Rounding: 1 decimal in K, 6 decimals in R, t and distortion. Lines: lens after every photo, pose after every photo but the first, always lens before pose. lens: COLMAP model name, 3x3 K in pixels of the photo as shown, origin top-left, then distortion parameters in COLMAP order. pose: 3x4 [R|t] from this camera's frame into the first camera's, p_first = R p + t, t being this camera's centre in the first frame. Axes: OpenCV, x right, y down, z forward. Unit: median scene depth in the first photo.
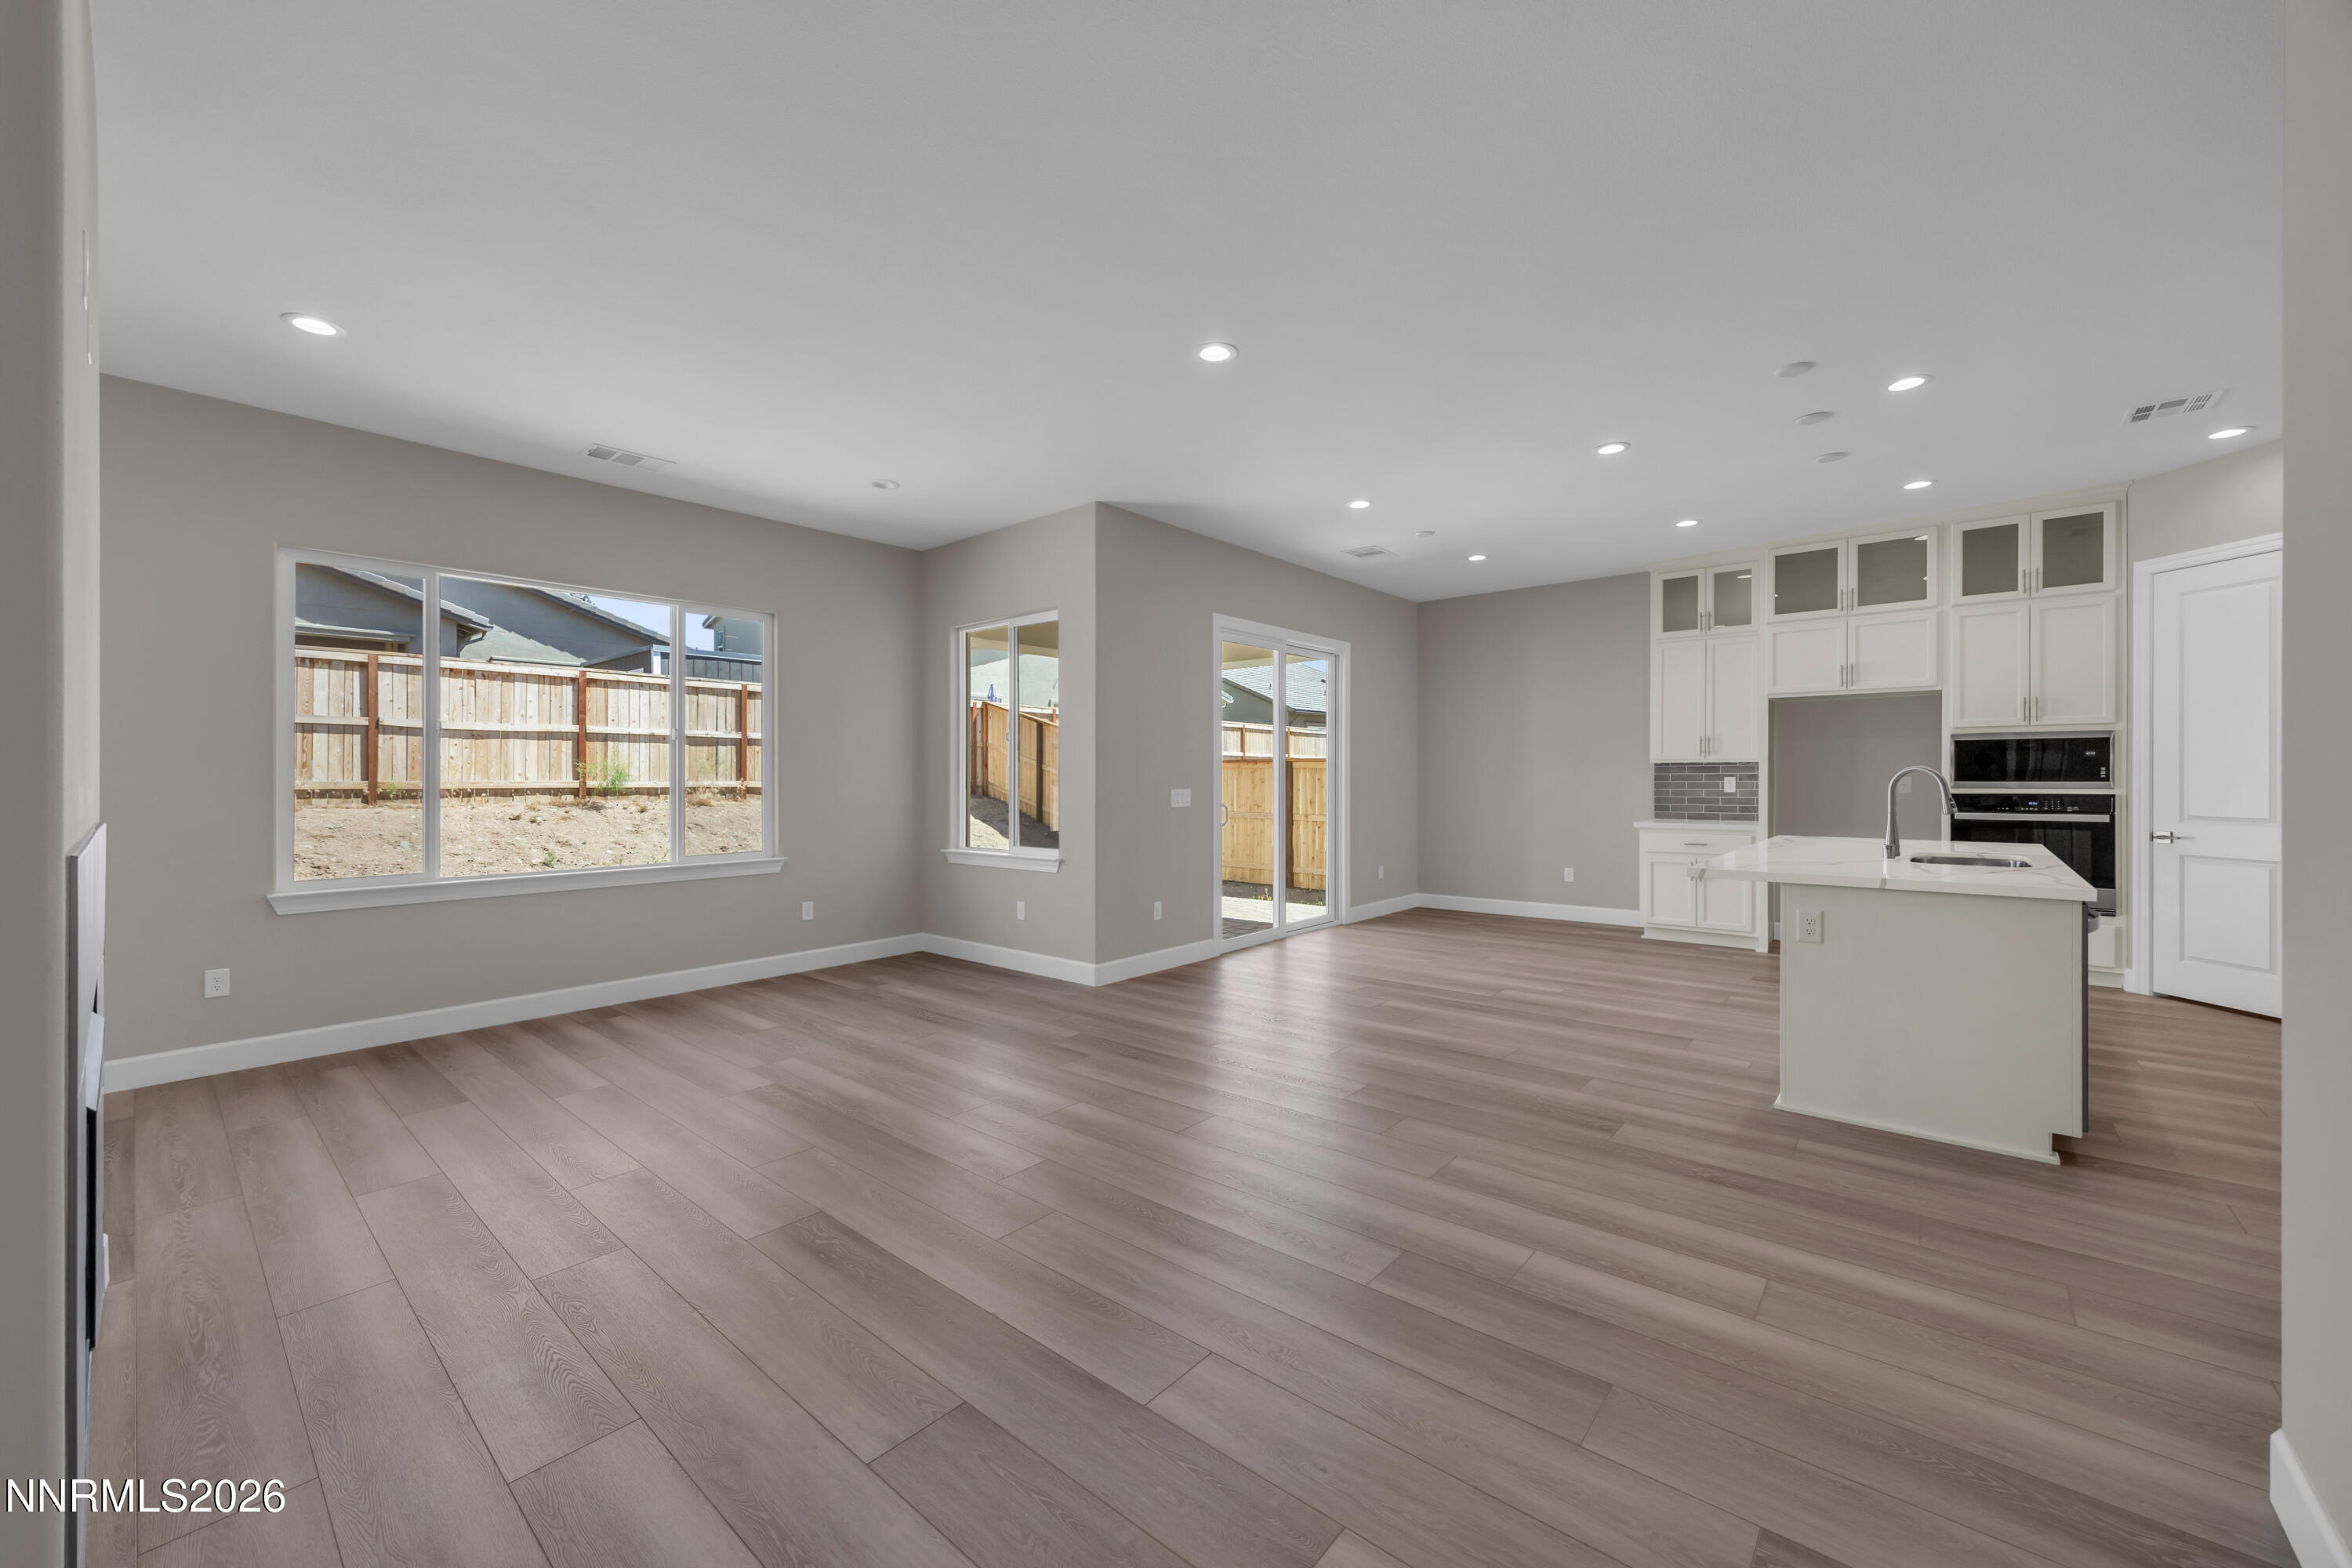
lens RADIAL K [[905.6, 0, 1164.0], [0, 905.6, 771.2], [0, 0, 1]] dist [-0.007685, 0.000316]
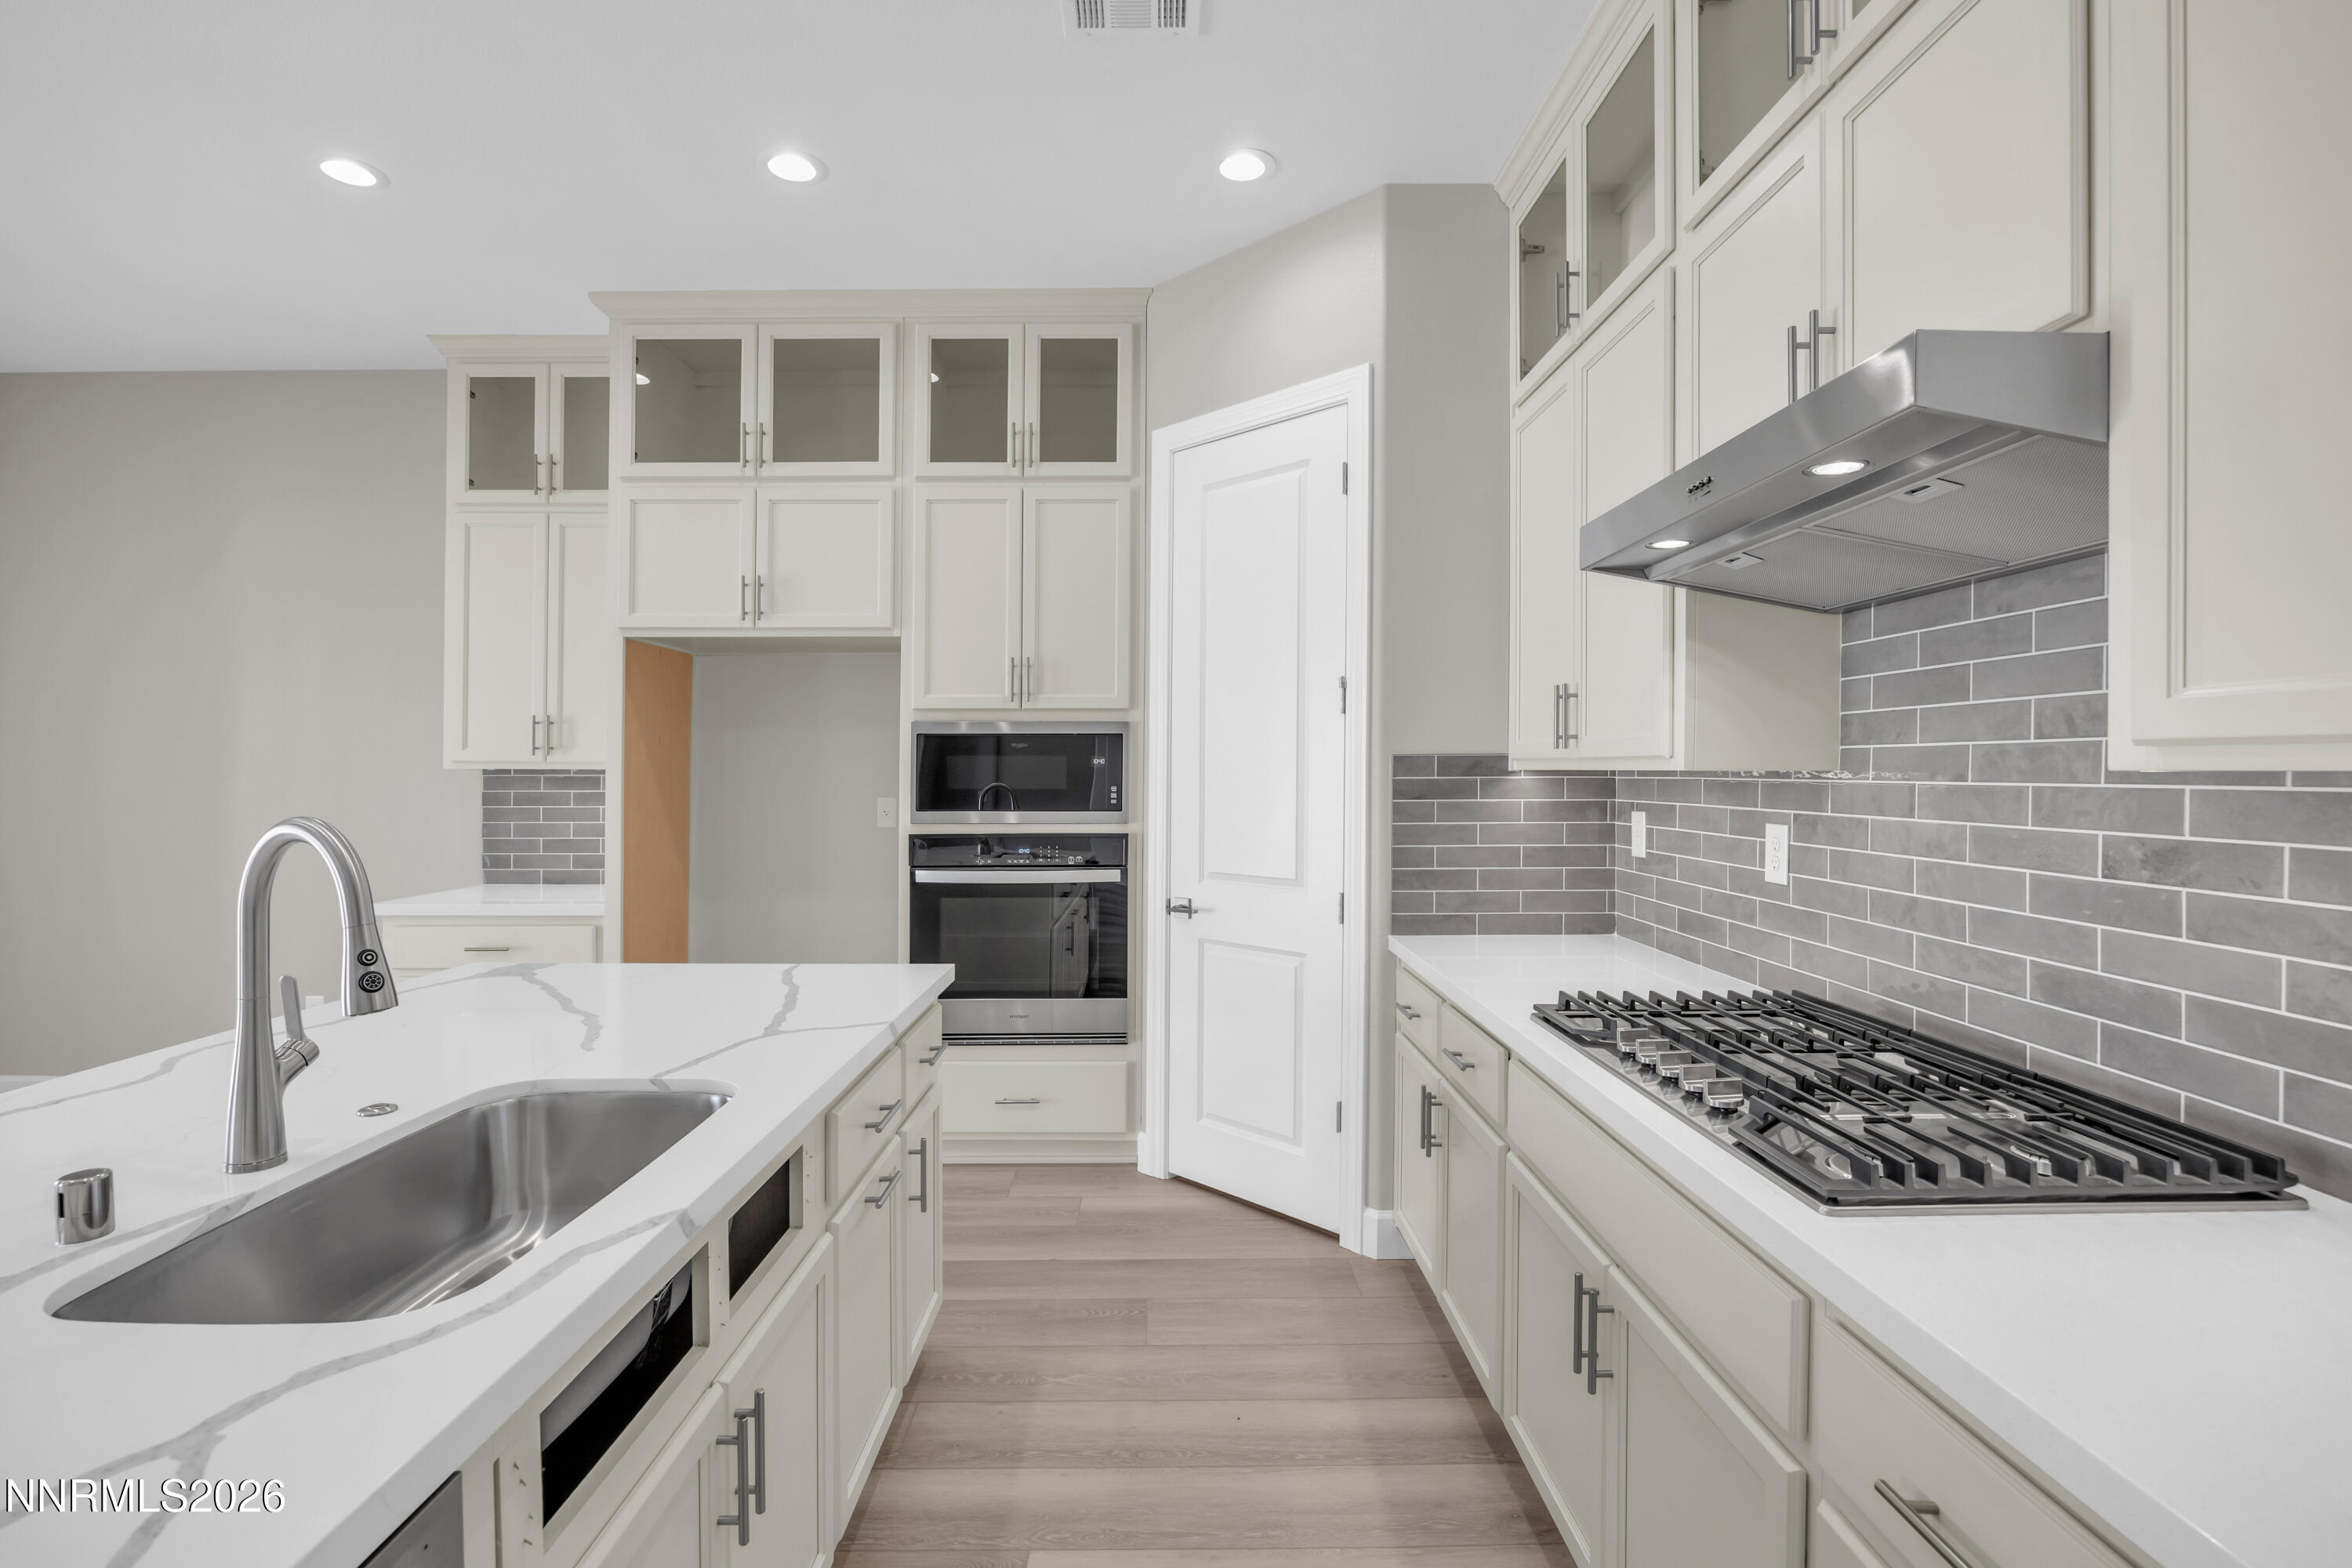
lens RADIAL K [[1076.3, 0, 1172.9], [0, 1076.3, 787.0], [0, 0, 1]] dist [-0.014949, 0.002212]
pose [[0.746759, -0.005549, 0.665071, 0.545617], [-0.005630, 0.999877, 0.014664, -0.012345], [-0.665070, -0.014695, 0.746636, 0.409276]]
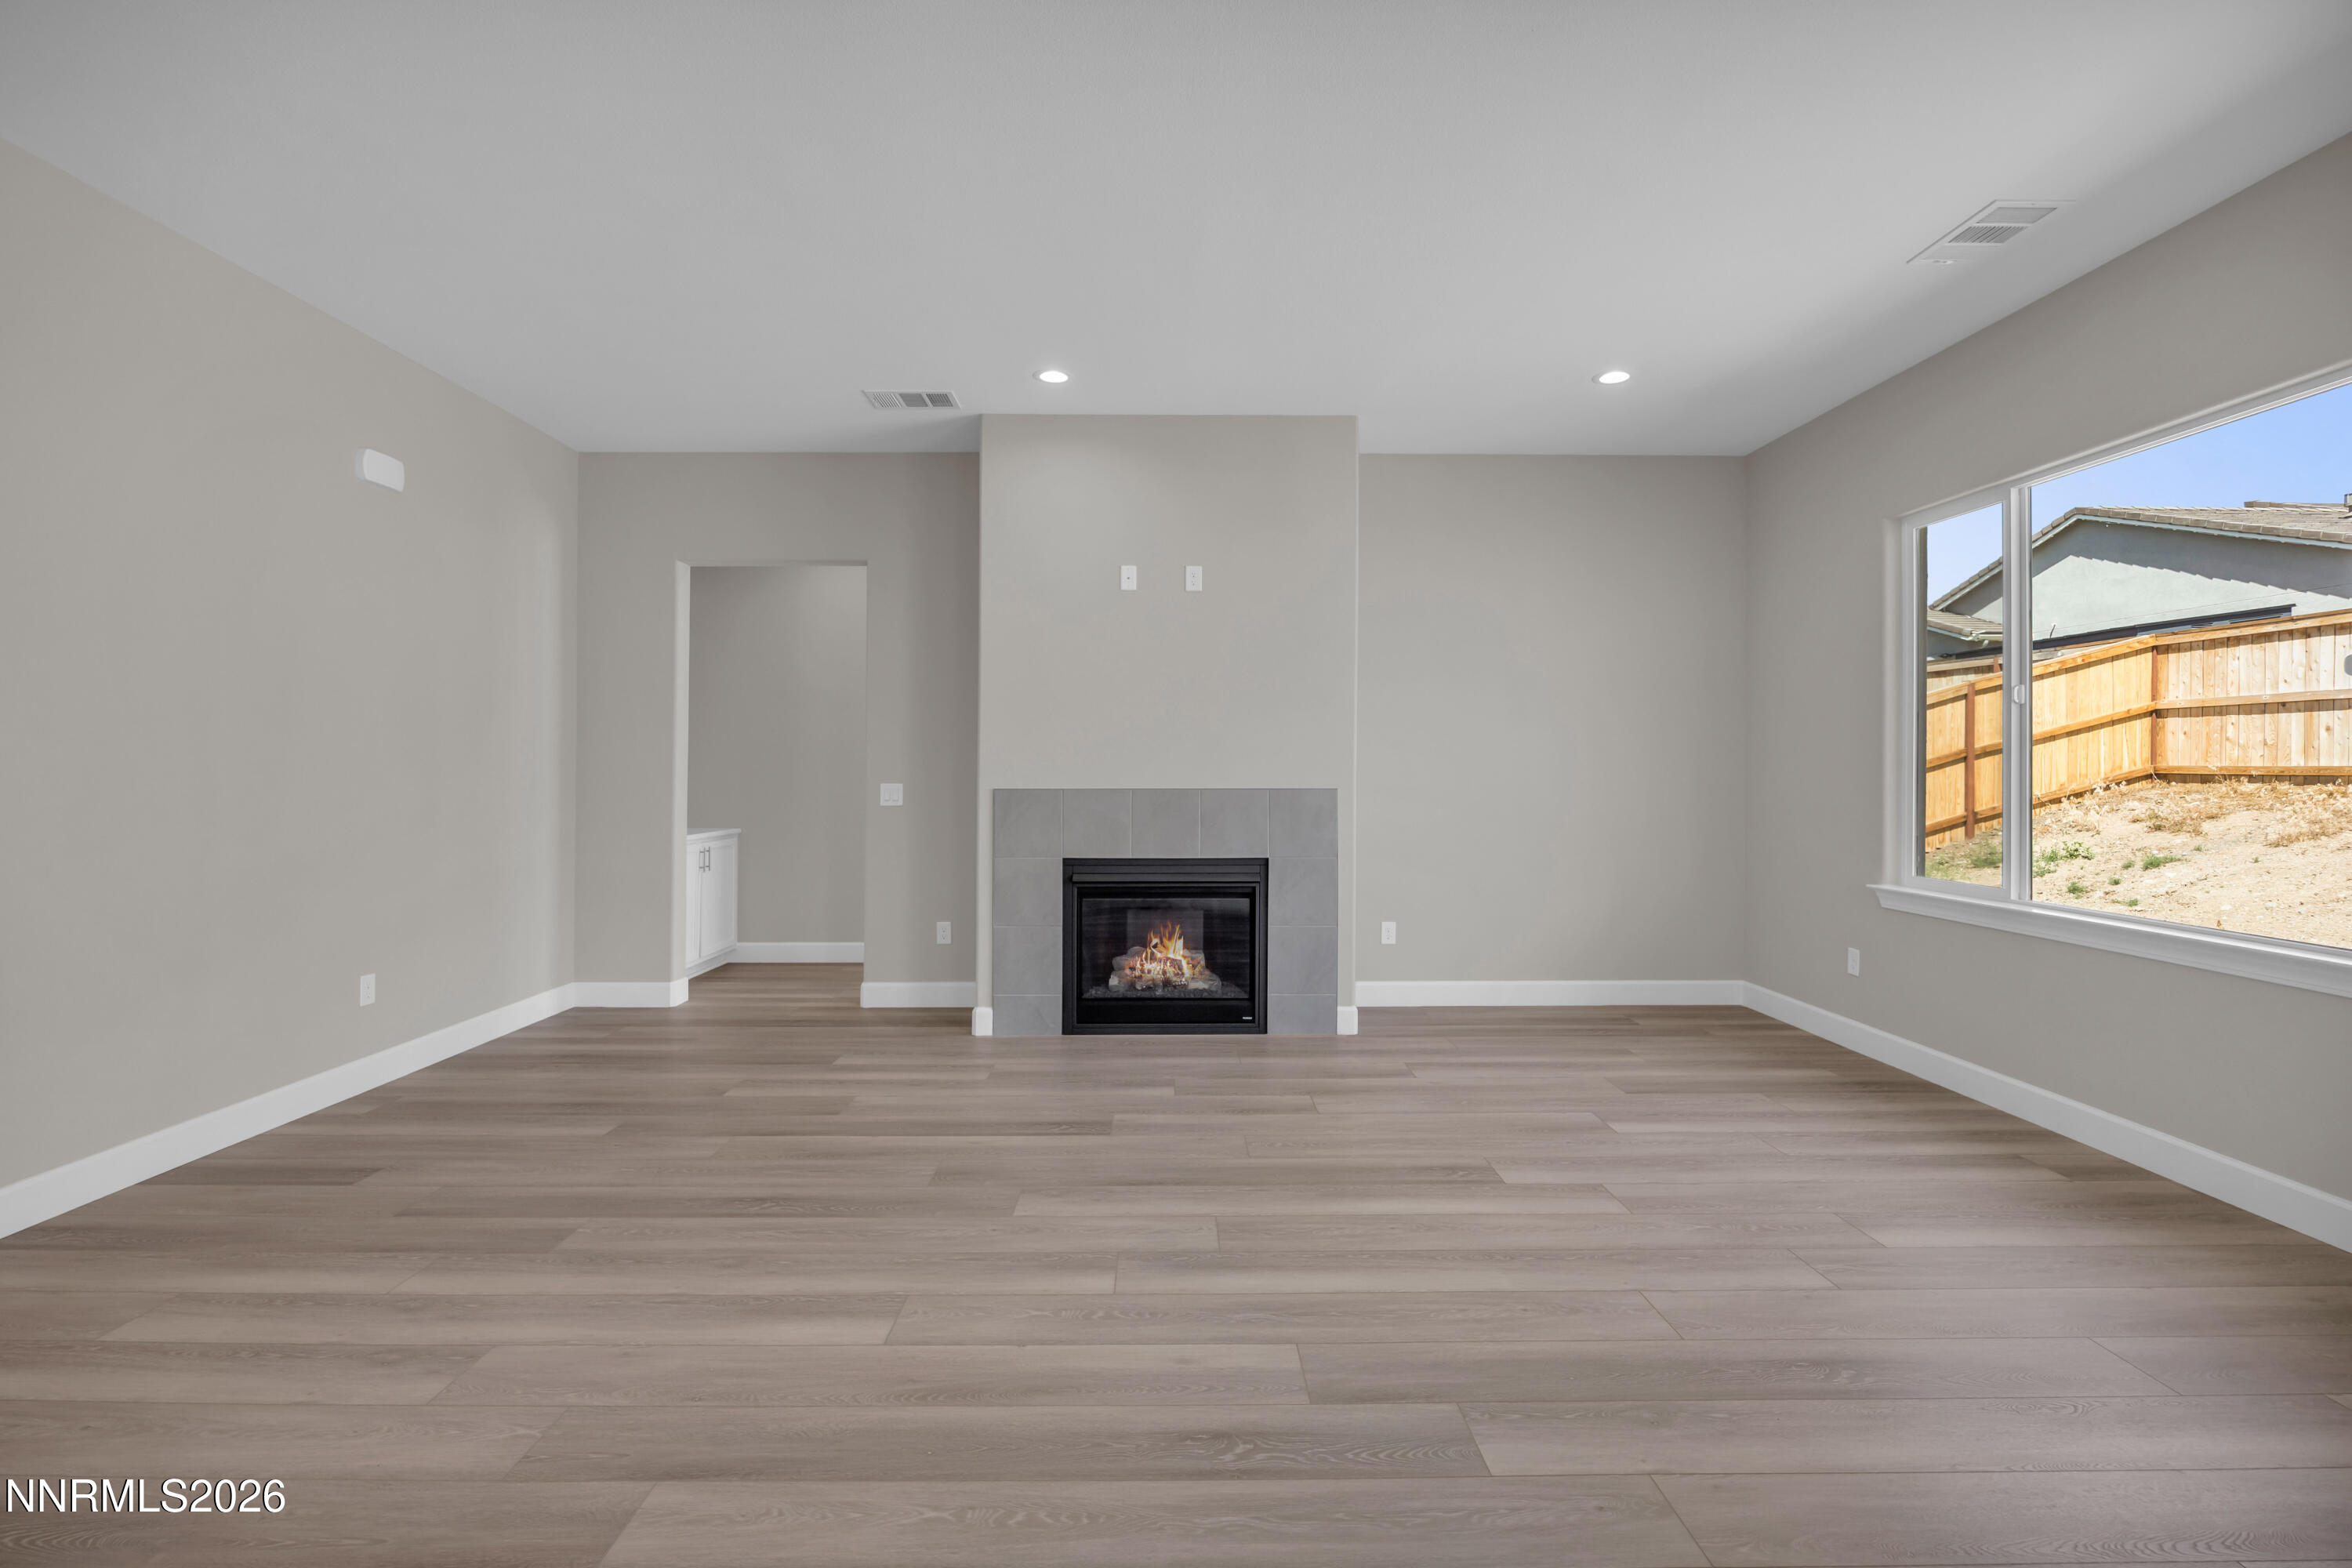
lens RADIAL K [[1076.3, 0, 1164.2], [0, 1076.3, 760.8], [0, 0, 1]] dist [-0.014949, 0.002212]
pose [[-0.755484, -0.001148, -0.655166, 0.211579], [0.005204, 0.999956, -0.007754, 0.005806], [0.655146, -0.009267, -0.755445, 0.937035]]
